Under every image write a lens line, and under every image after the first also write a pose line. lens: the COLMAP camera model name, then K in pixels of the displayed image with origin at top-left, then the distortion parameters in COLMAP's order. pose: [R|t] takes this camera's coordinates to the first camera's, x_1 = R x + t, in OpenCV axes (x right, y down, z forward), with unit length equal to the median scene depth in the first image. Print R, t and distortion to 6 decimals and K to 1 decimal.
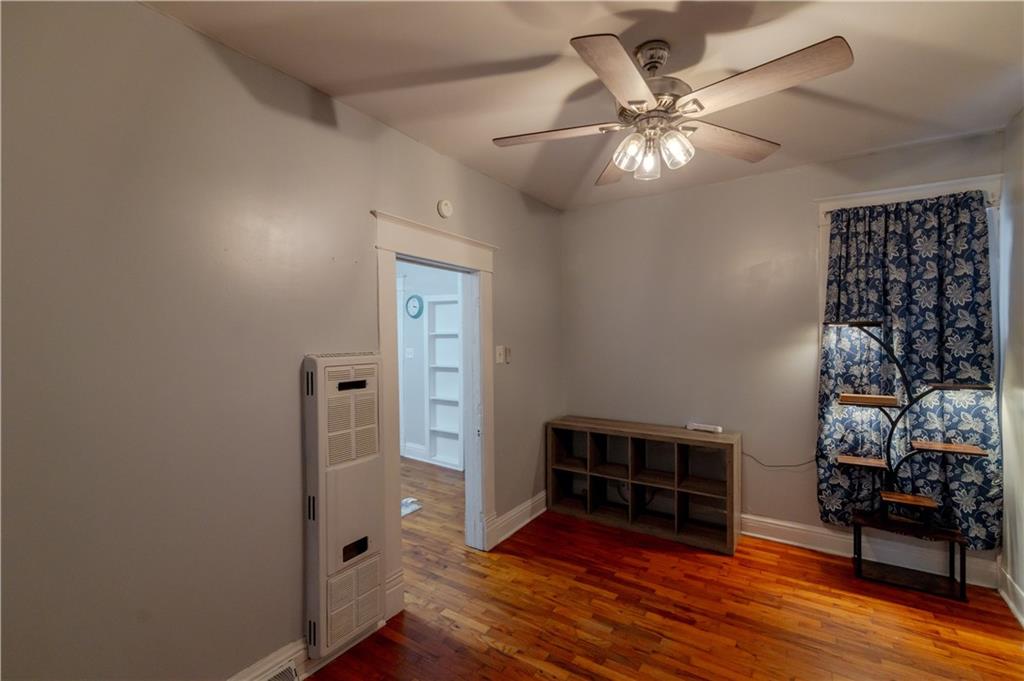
lens RADIAL K [[454.0, 0, 514.7], [0, 454.0, 339.8], [0, 0, 1]] dist [0.014874, -0.000789]
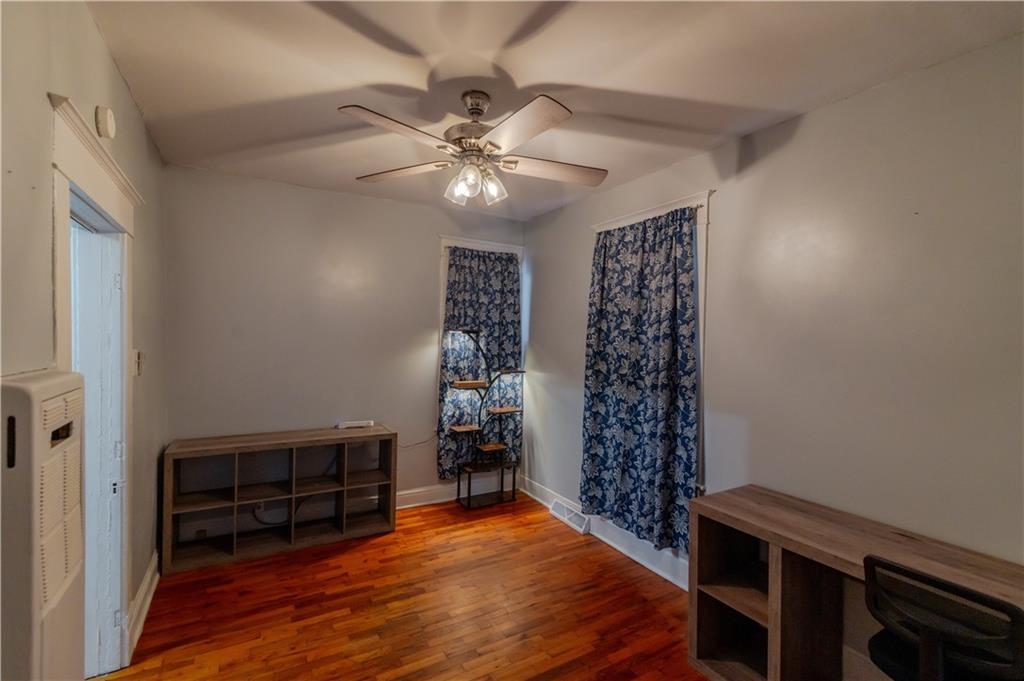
lens RADIAL K [[454.0, 0, 514.7], [0, 454.0, 339.8], [0, 0, 1]] dist [0.014874, -0.000789]
pose [[0.453873, 0.007766, 0.891032, -0.432621], [-0.016138, 0.999870, -0.000494, -0.010162], [-0.890920, -0.014155, 0.453939, 0.234446]]
